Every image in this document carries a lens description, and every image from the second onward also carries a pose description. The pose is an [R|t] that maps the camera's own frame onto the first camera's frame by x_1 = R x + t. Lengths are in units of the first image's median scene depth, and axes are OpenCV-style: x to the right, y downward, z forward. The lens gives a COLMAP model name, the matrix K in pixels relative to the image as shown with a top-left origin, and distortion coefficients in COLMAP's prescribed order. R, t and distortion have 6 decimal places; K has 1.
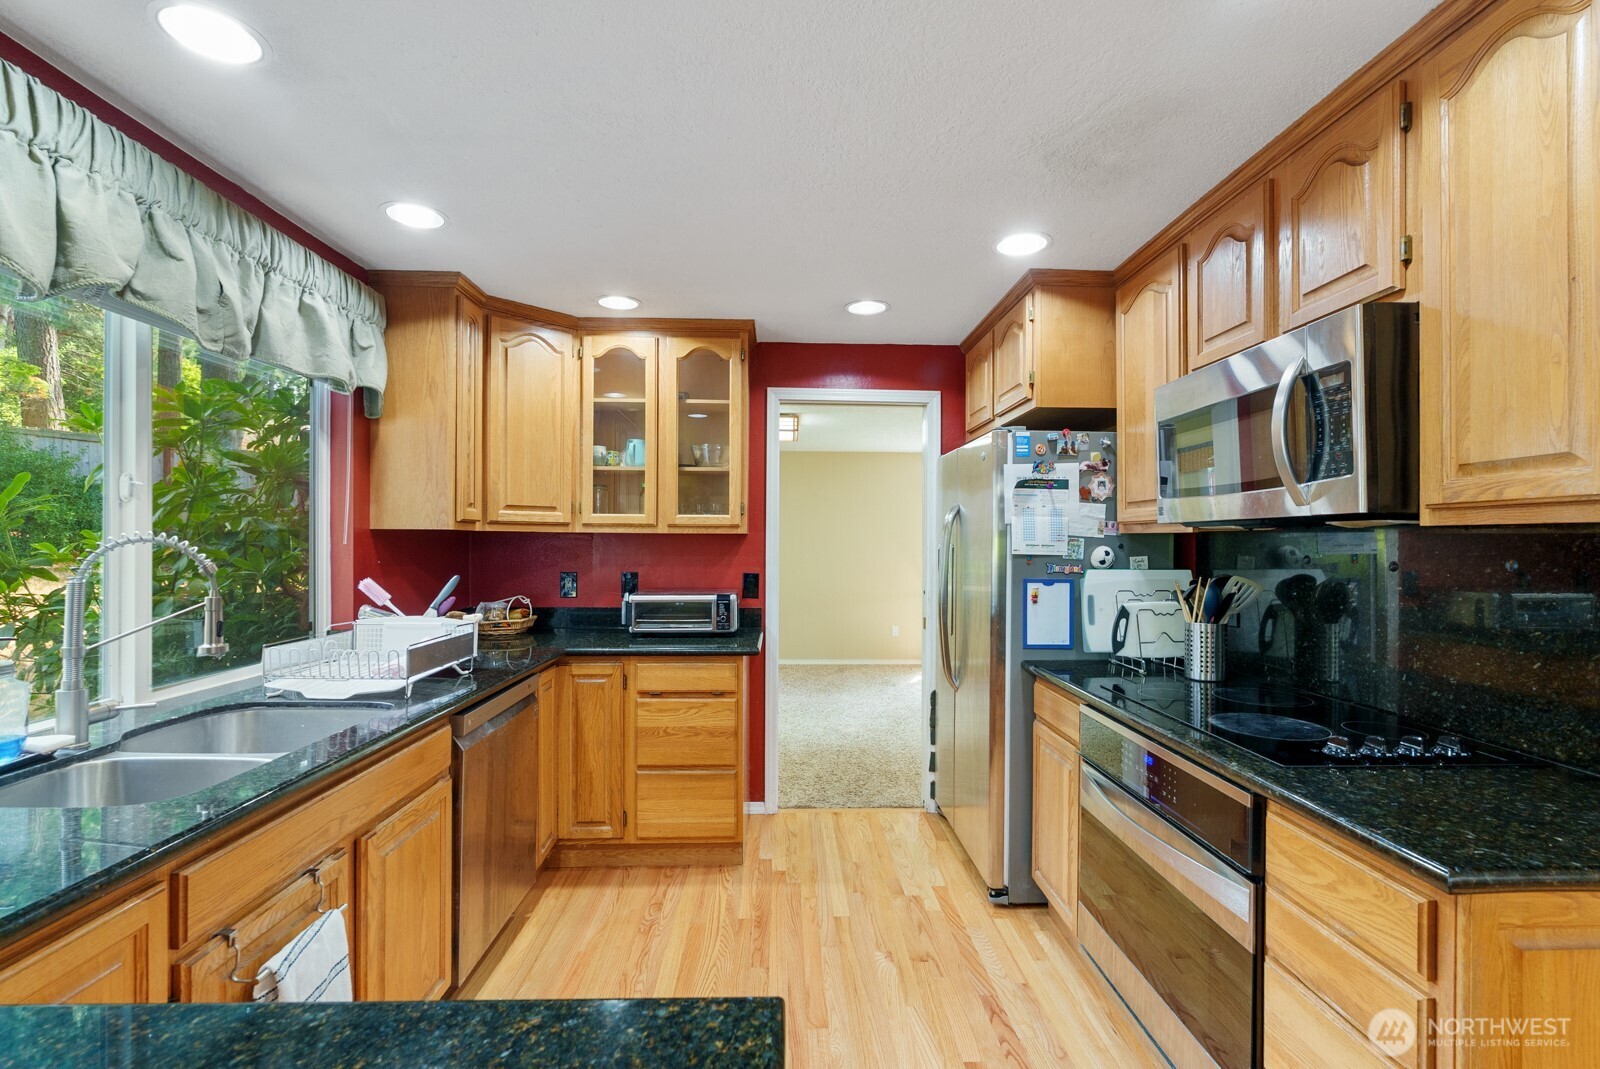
lens RADIAL K [[707.4, 0, 803.9], [0, 707.4, 537.2], [0, 0, 1]] dist [-0.003051, 0.000166]
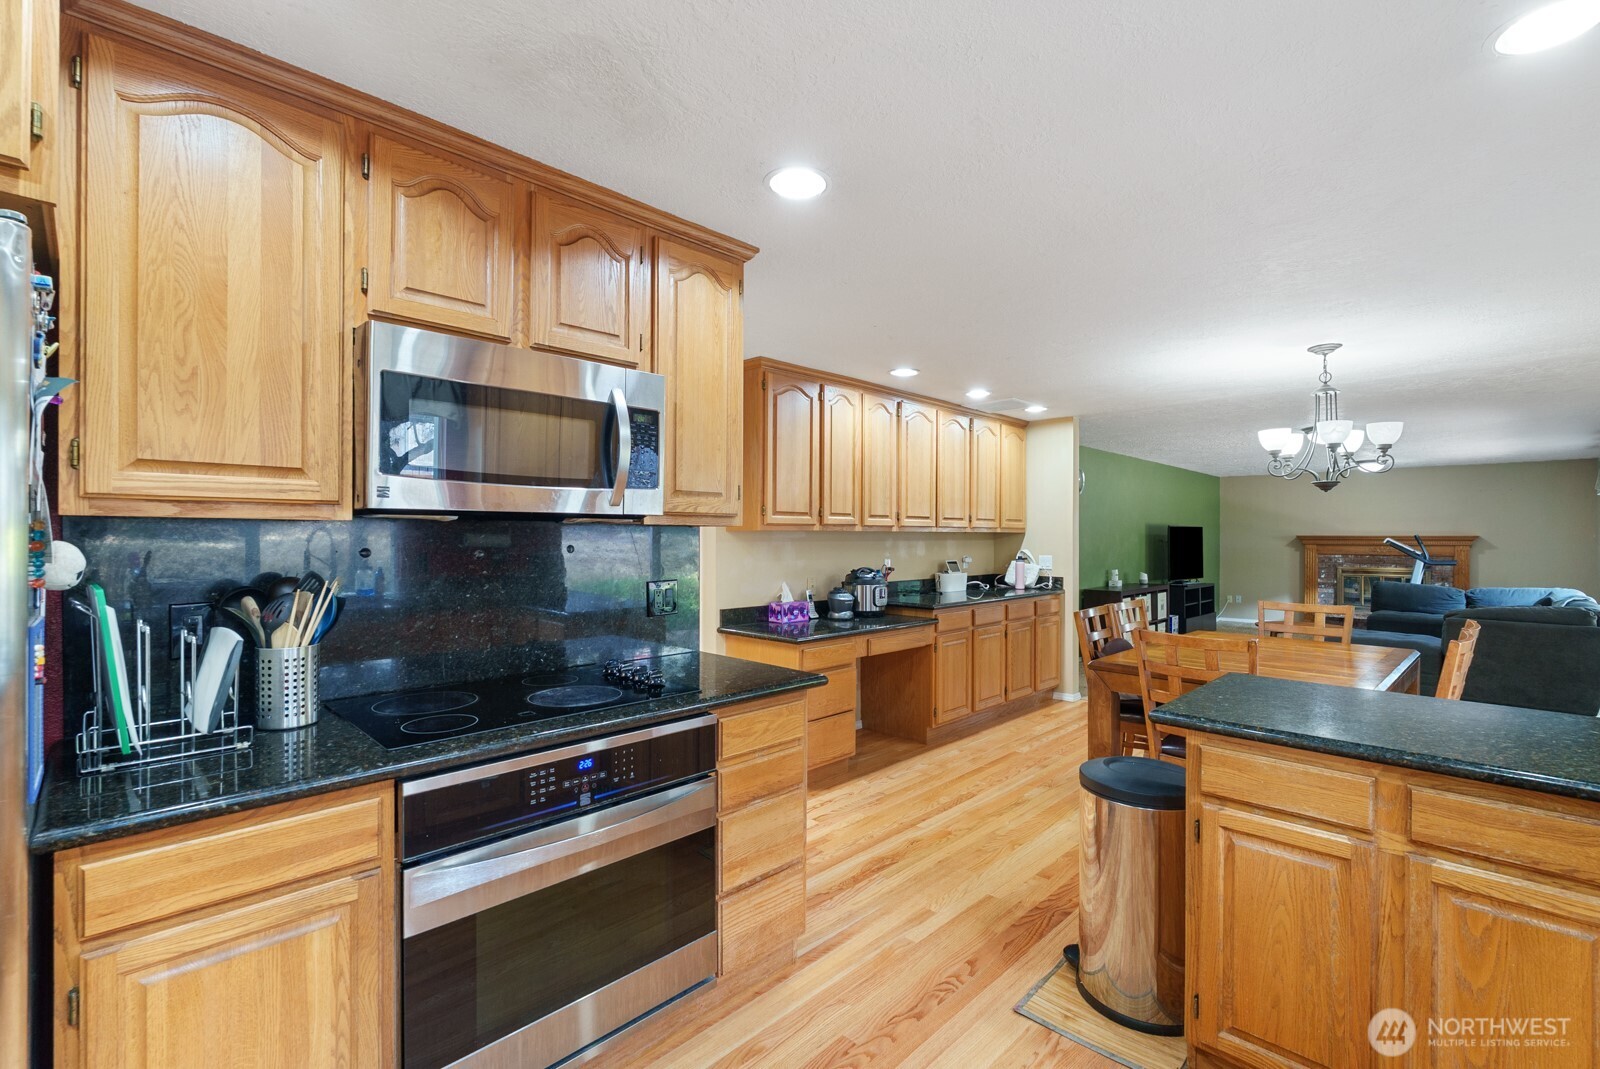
lens RADIAL K [[707.4, 0, 802.3], [0, 707.4, 533.9], [0, 0, 1]] dist [-0.003051, 0.000166]
pose [[-0.687785, -0.003900, 0.725904, -0.263356], [-0.010292, 0.999937, -0.004379, 0.004396], [-0.725842, -0.010483, -0.687782, 0.949779]]
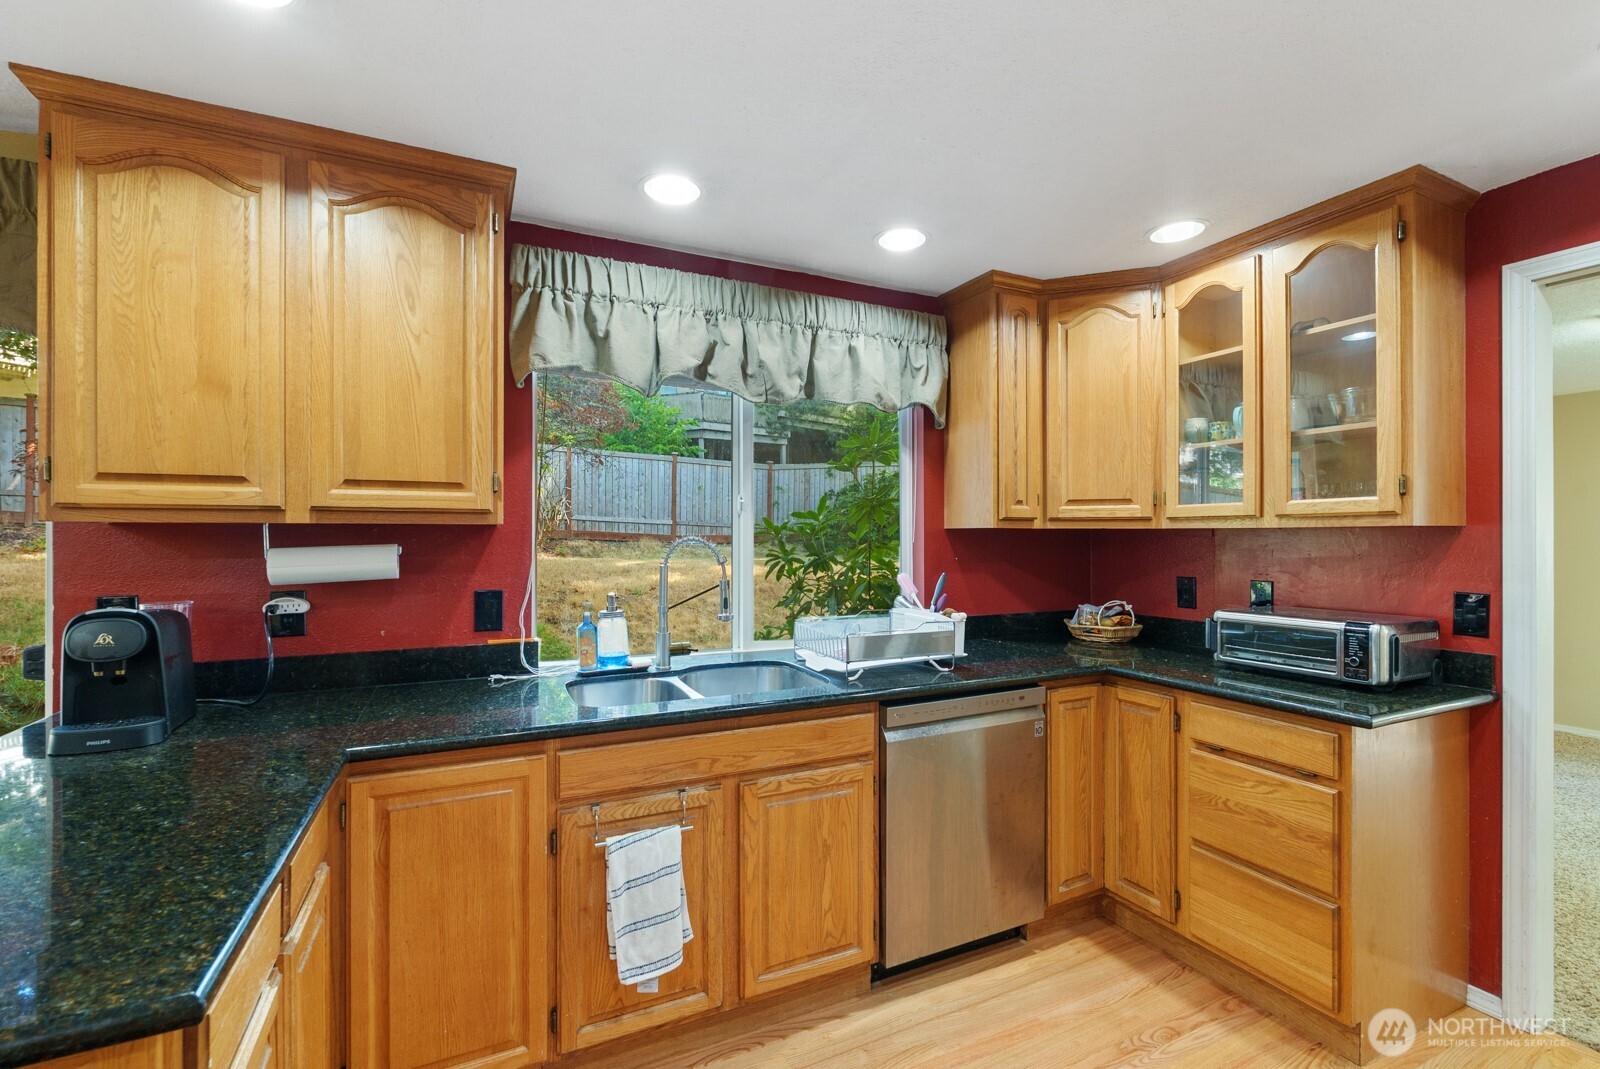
lens RADIAL K [[707.4, 0, 809.3], [0, 707.4, 533.5], [0, 0, 1]] dist [-0.003051, 0.000166]
pose [[0.408396, -0.008896, -0.912762, 0.312988], [0.006807, 0.999954, -0.006701, 0.001997], [0.912780, -0.003477, 0.408438, 0.351471]]
